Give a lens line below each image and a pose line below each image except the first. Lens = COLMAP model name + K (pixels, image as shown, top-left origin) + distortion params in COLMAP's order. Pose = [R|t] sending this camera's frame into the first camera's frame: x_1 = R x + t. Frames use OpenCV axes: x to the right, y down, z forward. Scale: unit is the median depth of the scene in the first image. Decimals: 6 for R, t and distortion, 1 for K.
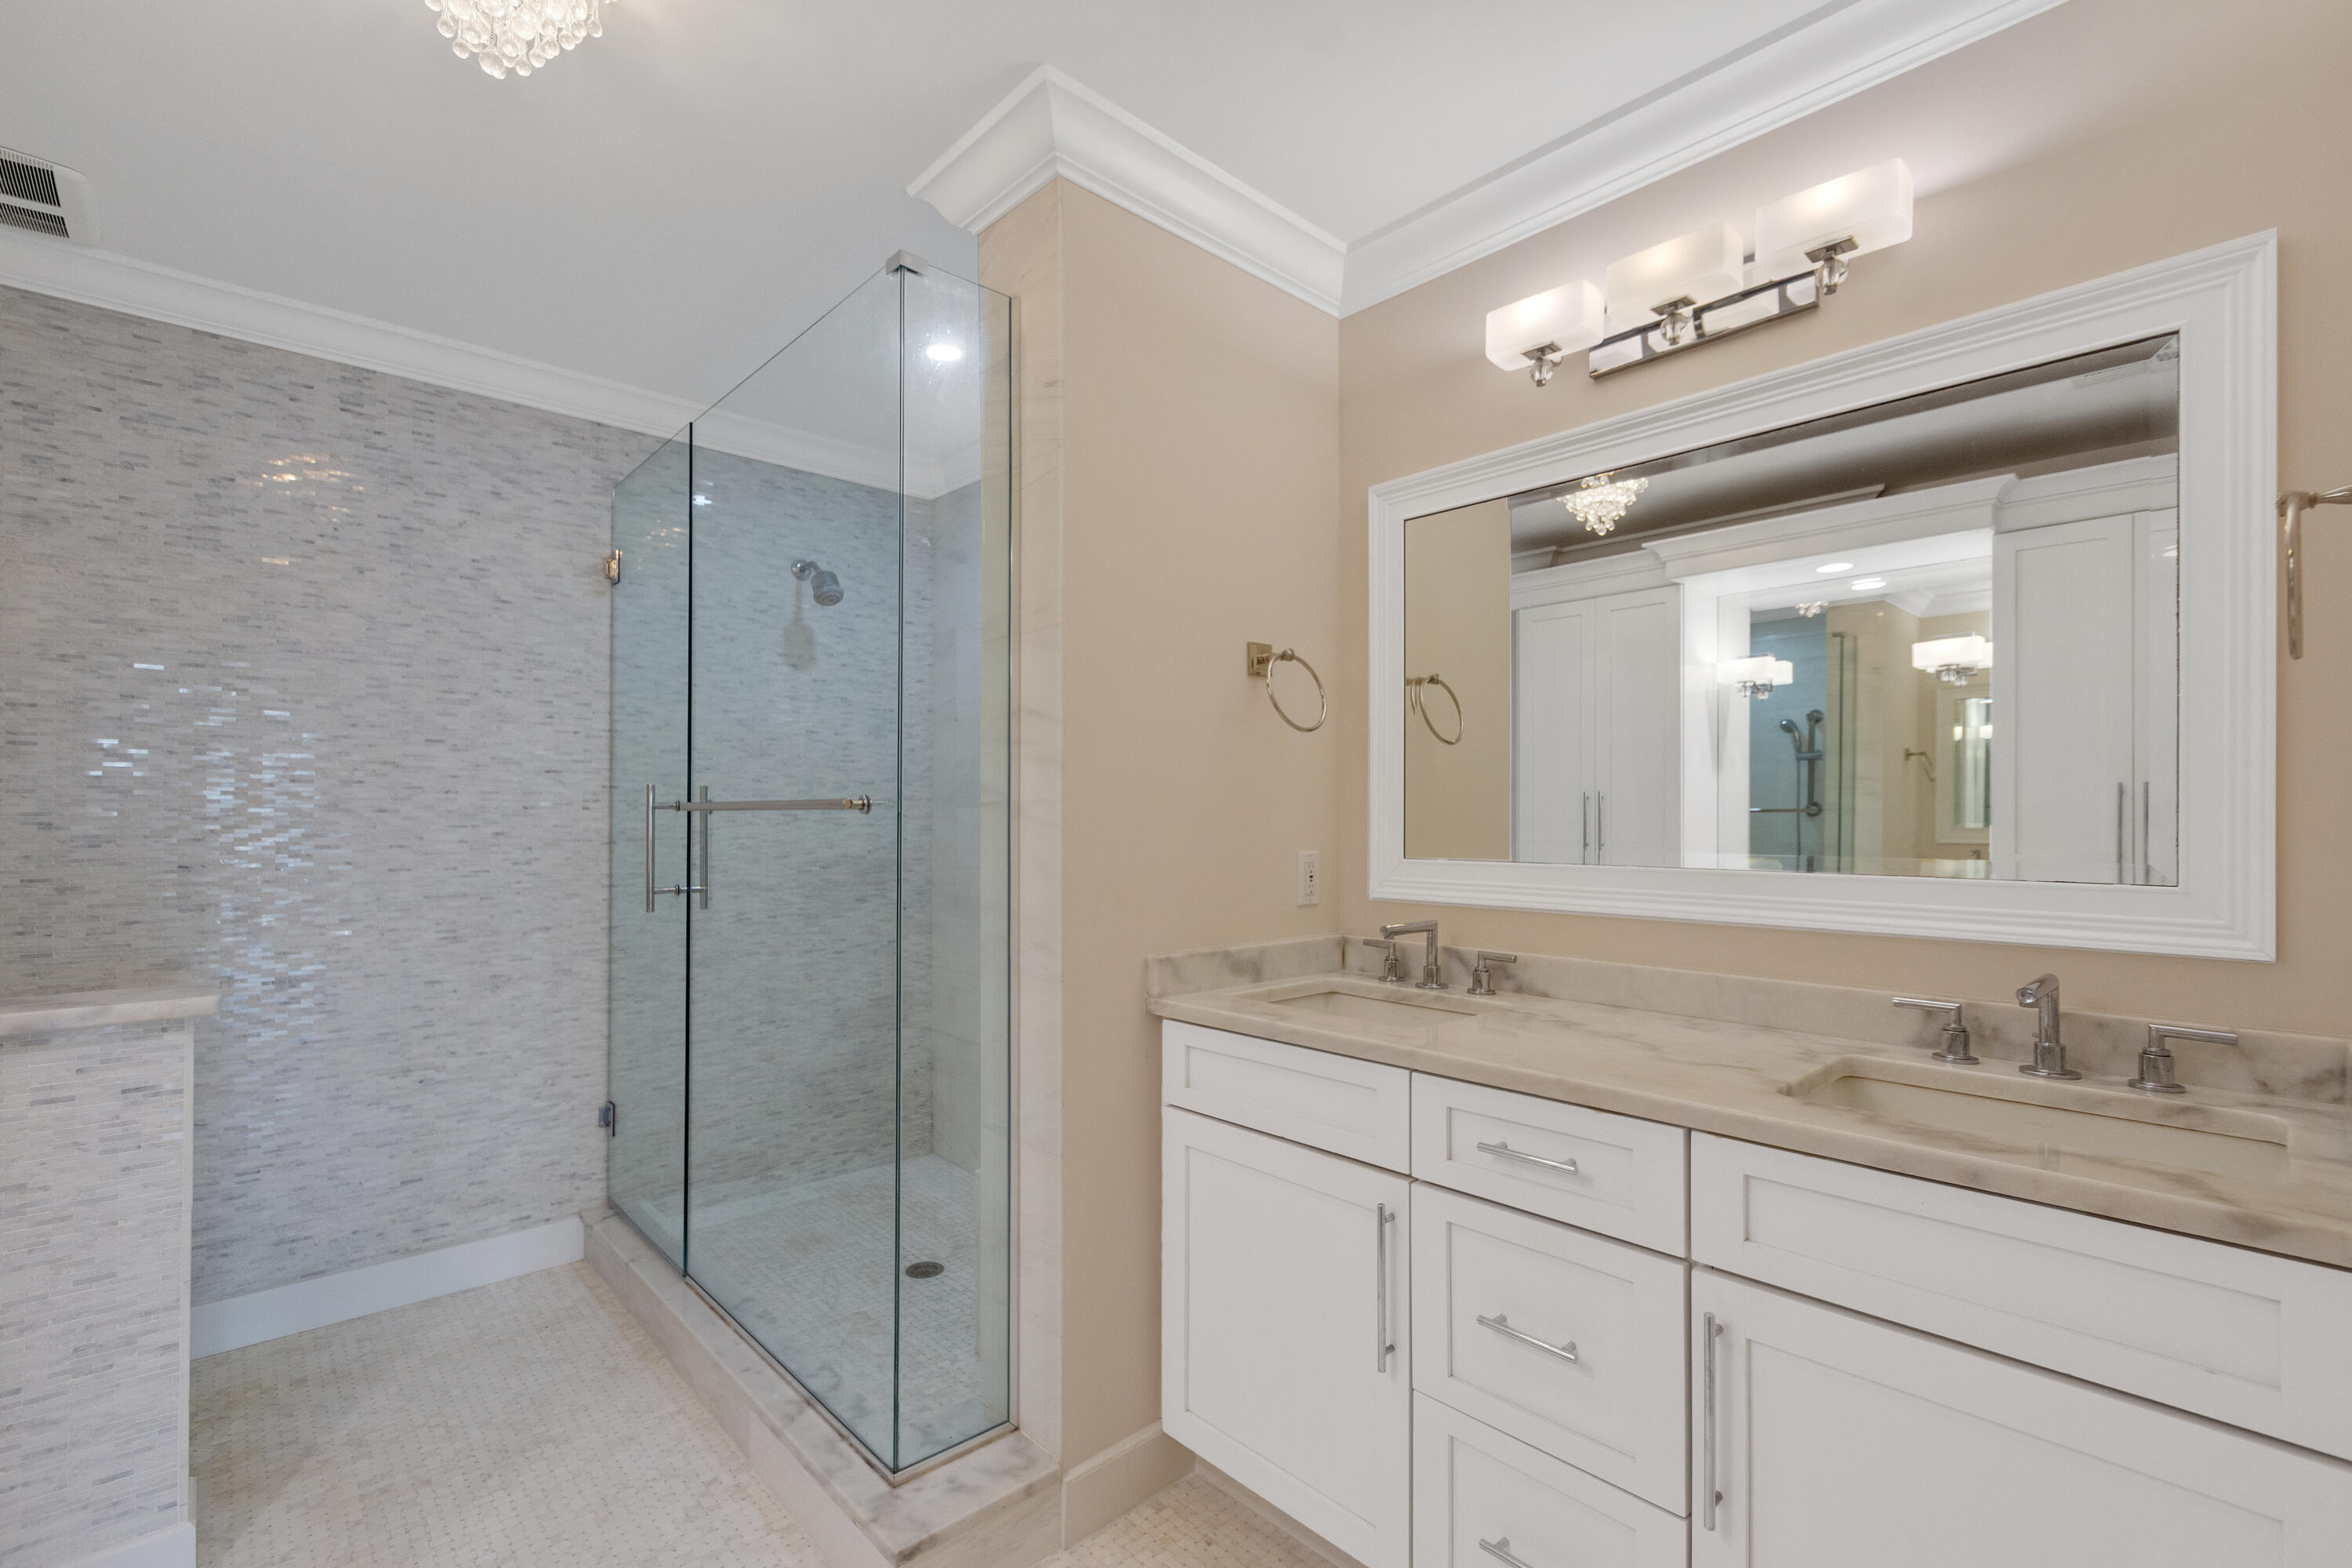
lens RADIAL K [[1023.9, 0, 1176.9], [0, 1023.9, 806.8], [0, 0, 1]] dist [-0.005835, 0.001168]
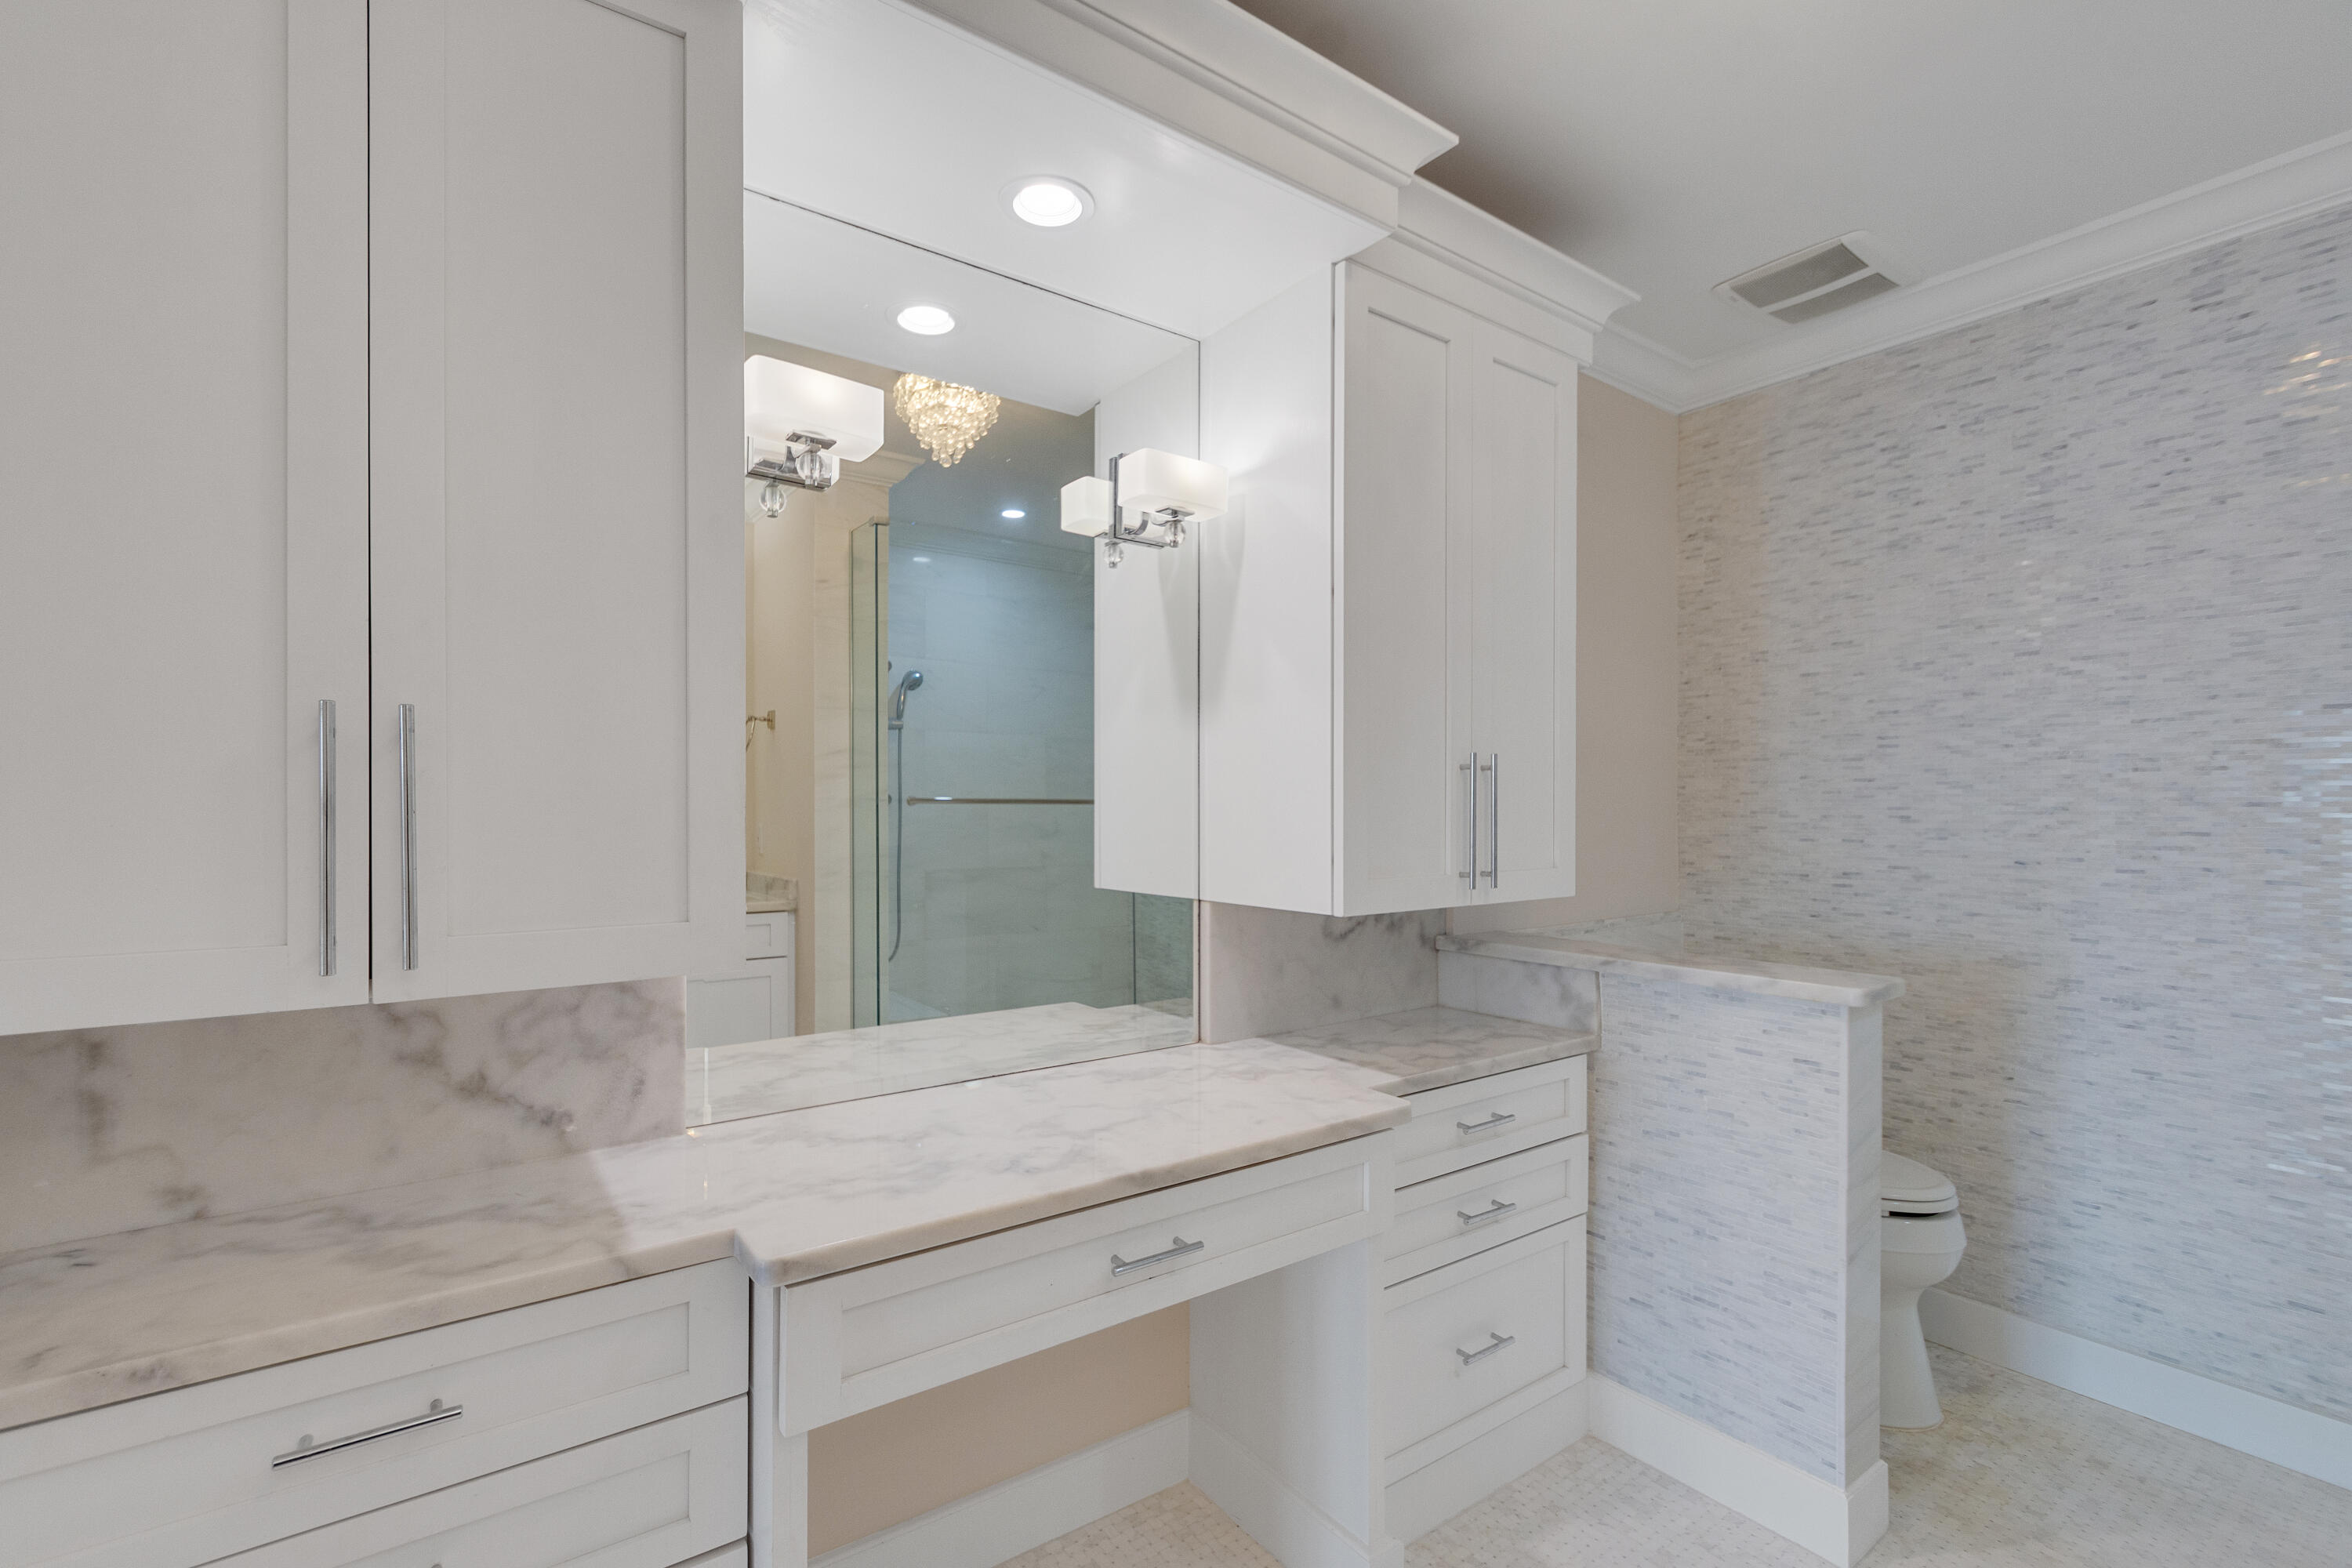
lens RADIAL K [[1023.9, 0, 1114.8], [0, 1023.9, 801.9], [0, 0, 1]] dist [-0.005835, 0.001168]
pose [[-0.142595, -0.004949, -0.989769, 0.109112], [0.007198, 0.999956, -0.006037, 0.000756], [0.989755, -0.007985, -0.142553, 0.279626]]
